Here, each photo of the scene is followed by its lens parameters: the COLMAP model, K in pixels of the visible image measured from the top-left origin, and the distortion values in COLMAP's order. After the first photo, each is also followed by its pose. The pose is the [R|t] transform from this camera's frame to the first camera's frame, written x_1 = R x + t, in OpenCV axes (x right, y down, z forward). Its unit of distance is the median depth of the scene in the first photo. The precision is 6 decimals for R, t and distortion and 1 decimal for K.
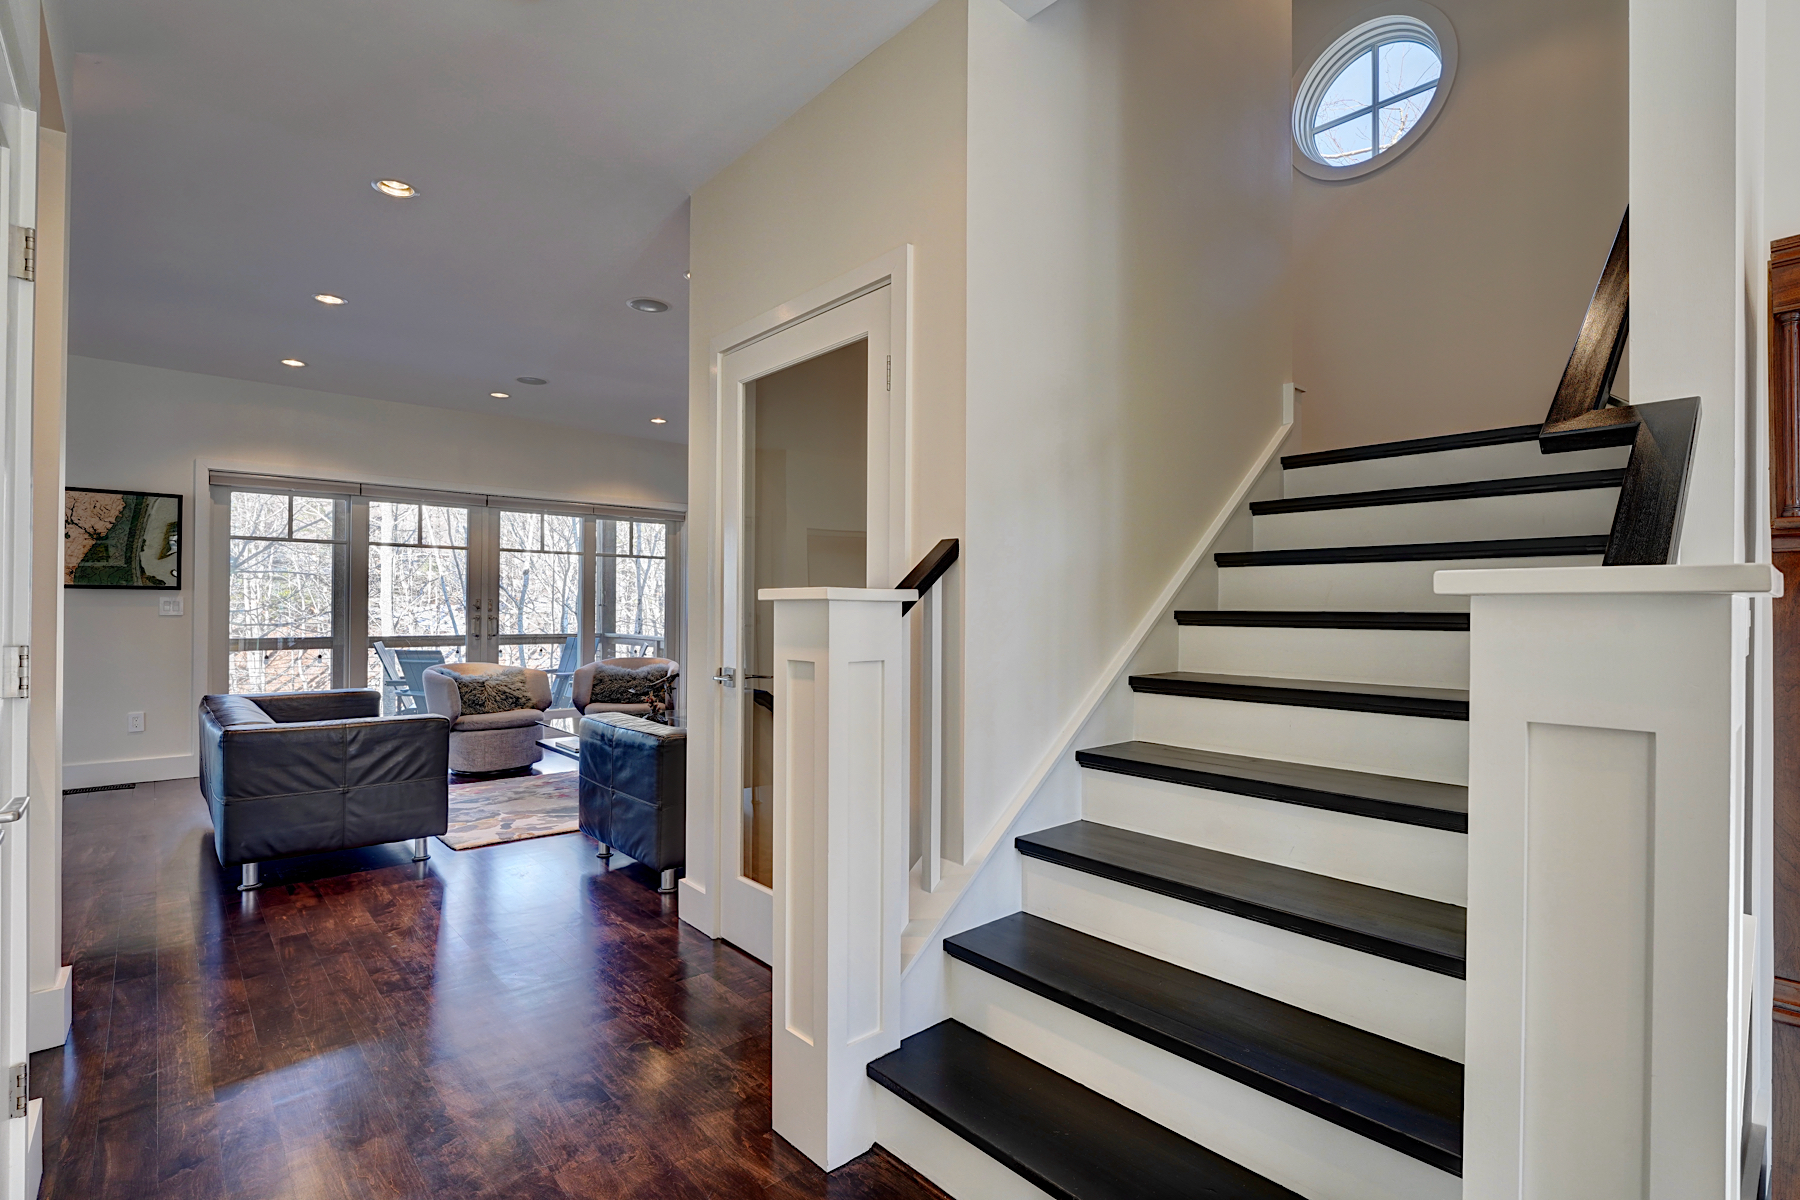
lens RADIAL K [[834.8, 0, 908.8], [0, 834.8, 604.8], [0, 0, 1]] dist [-0.024146, -0.000643]
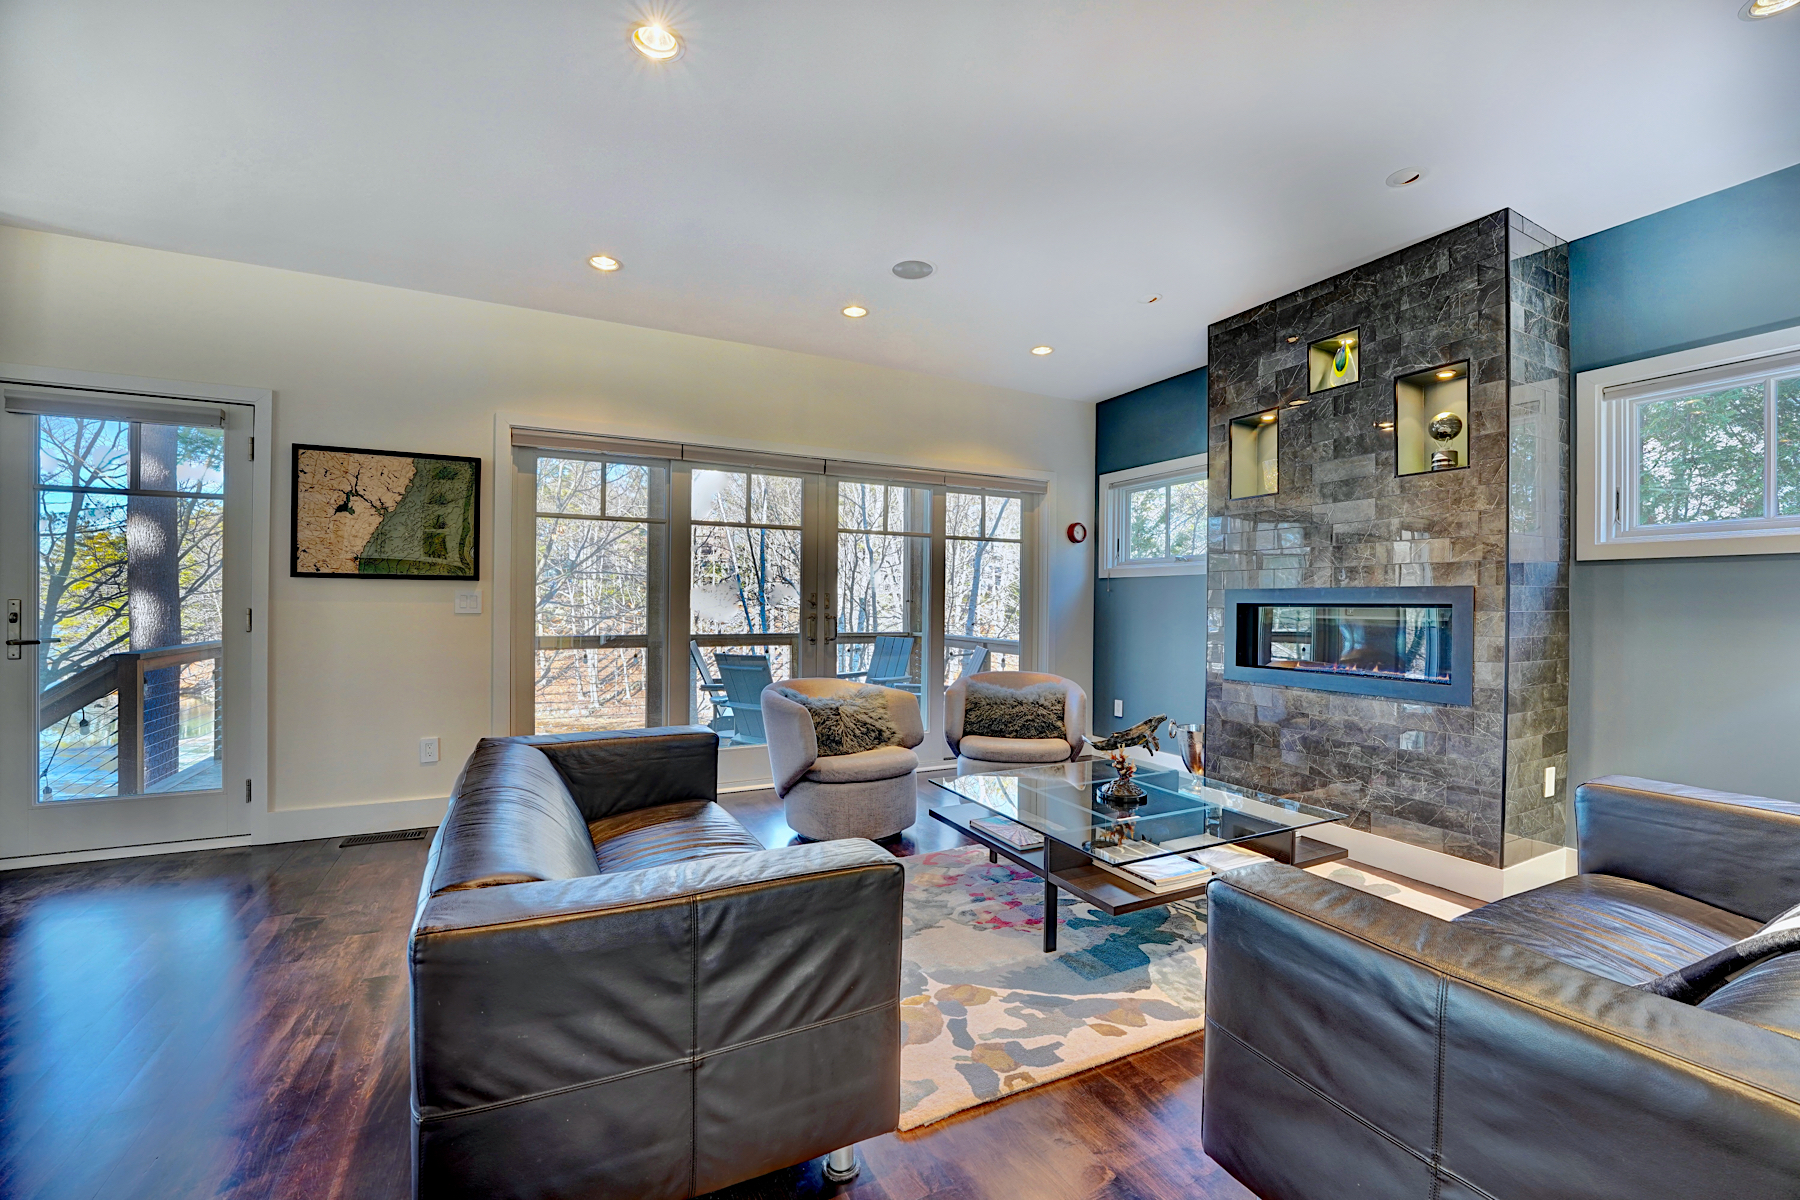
lens RADIAL K [[721.5, 0, 900.0], [0, 721.5, 600.0], [0, 0, 1]] dist [-0.041173, 0.000027]
pose [[0.964578, 0.001218, -0.263796, -0.325491], [-0.001318, 0.999999, -0.000202, -0.000147], [0.263796, 0.000543, 0.964578, 0.454170]]
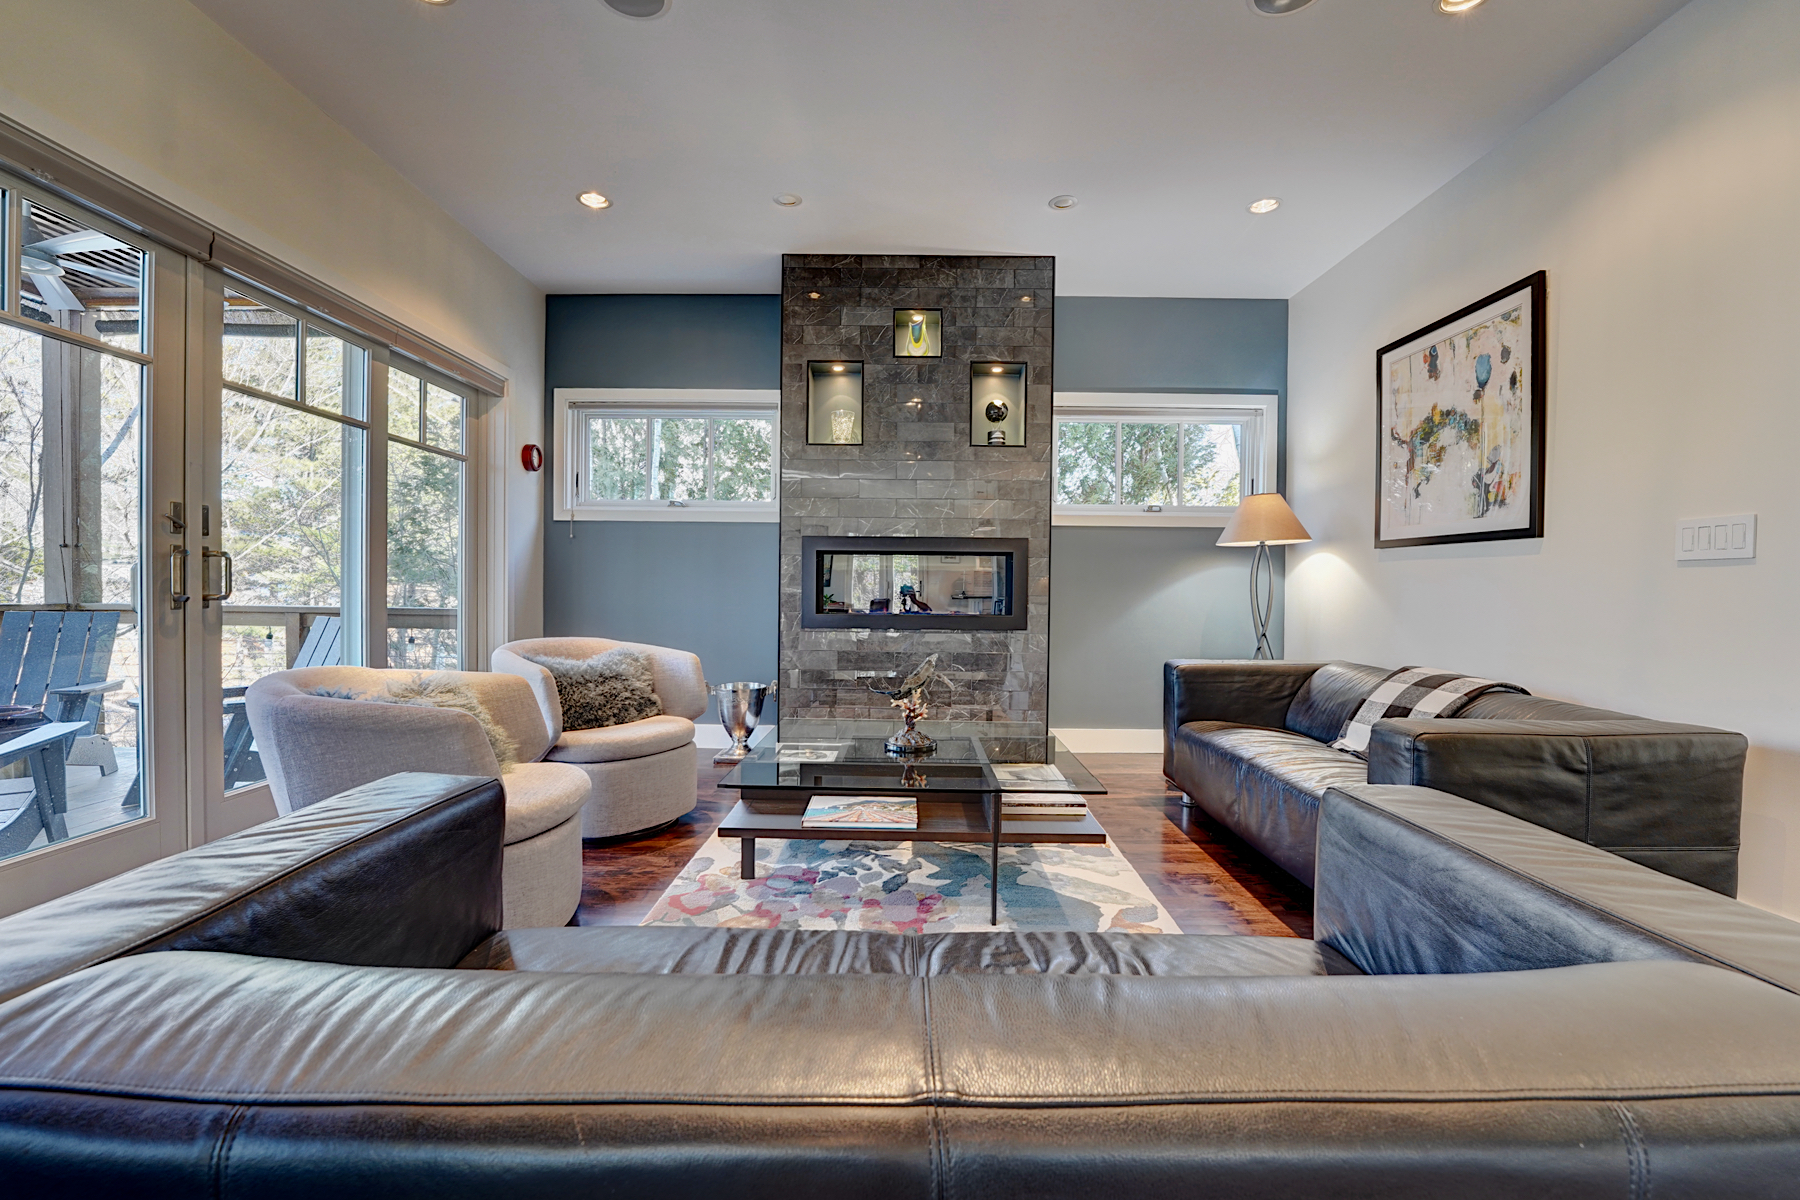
lens RADIAL K [[758.2, 0, 893.3], [0, 758.2, 597.5], [0, 0, 1]] dist [-0.033353, -0.000134]
pose [[0.683520, -0.008721, 0.729880, -0.675381], [-0.013177, 0.999618, 0.024284, 0.029564], [-0.729813, -0.026216, 0.683144, 0.661466]]
